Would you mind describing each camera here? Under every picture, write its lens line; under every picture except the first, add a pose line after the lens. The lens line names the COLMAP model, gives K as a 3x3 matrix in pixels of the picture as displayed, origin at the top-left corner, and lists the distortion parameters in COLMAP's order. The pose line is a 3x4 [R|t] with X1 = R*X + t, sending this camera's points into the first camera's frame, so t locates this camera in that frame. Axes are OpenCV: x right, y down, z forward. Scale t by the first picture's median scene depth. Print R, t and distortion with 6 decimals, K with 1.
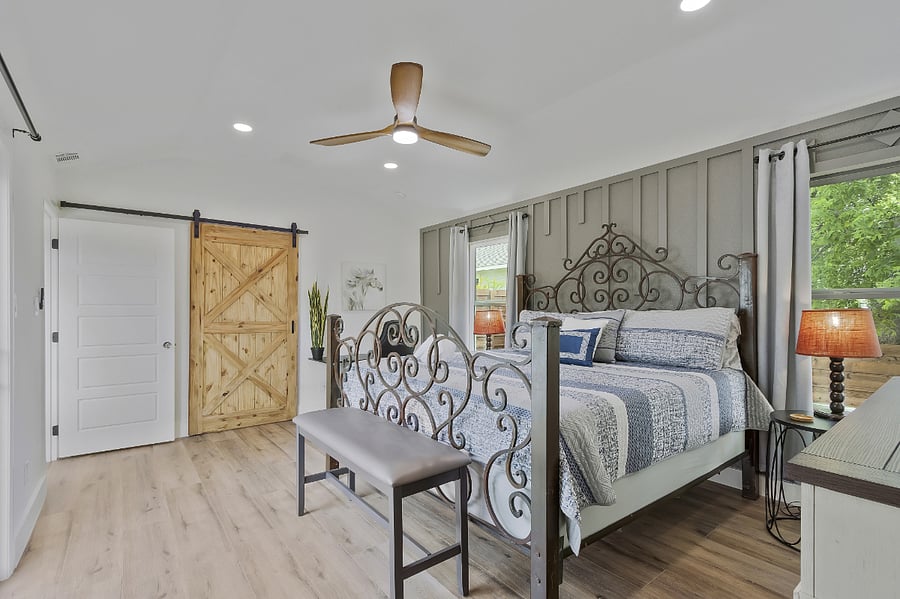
lens RADIAL K [[427.5, 0, 453.1], [0, 427.5, 307.9], [0, 0, 1]] dist [0.001254, -0.000973]
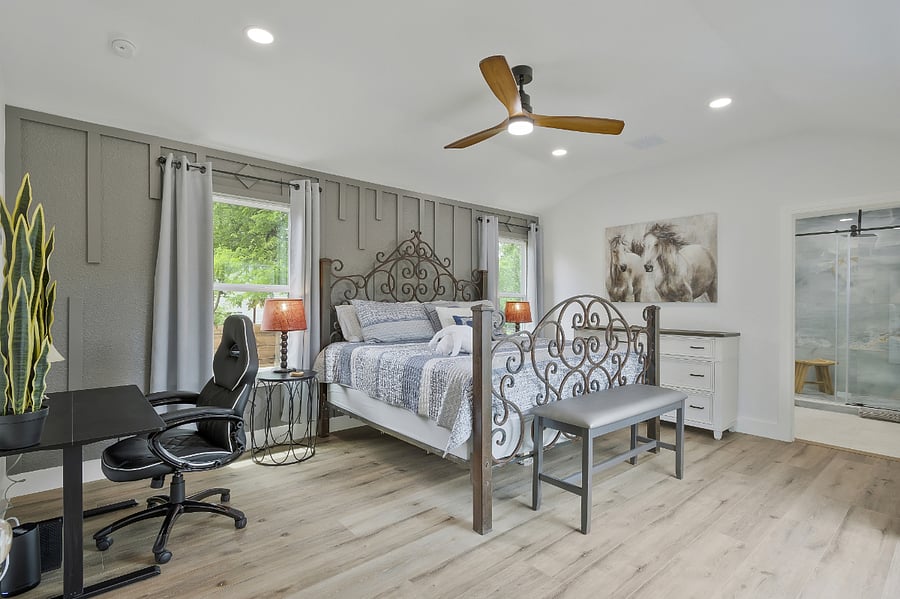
lens RADIAL K [[427.5, 0, 452.1], [0, 427.5, 302.3], [0, 0, 1]] dist [0.001254, -0.000973]
pose [[-0.038511, -0.000143, 0.999258, -0.949162], [-0.015733, 0.999876, -0.000463, 0.010325], [-0.999134, -0.015739, -0.038508, 1.016877]]
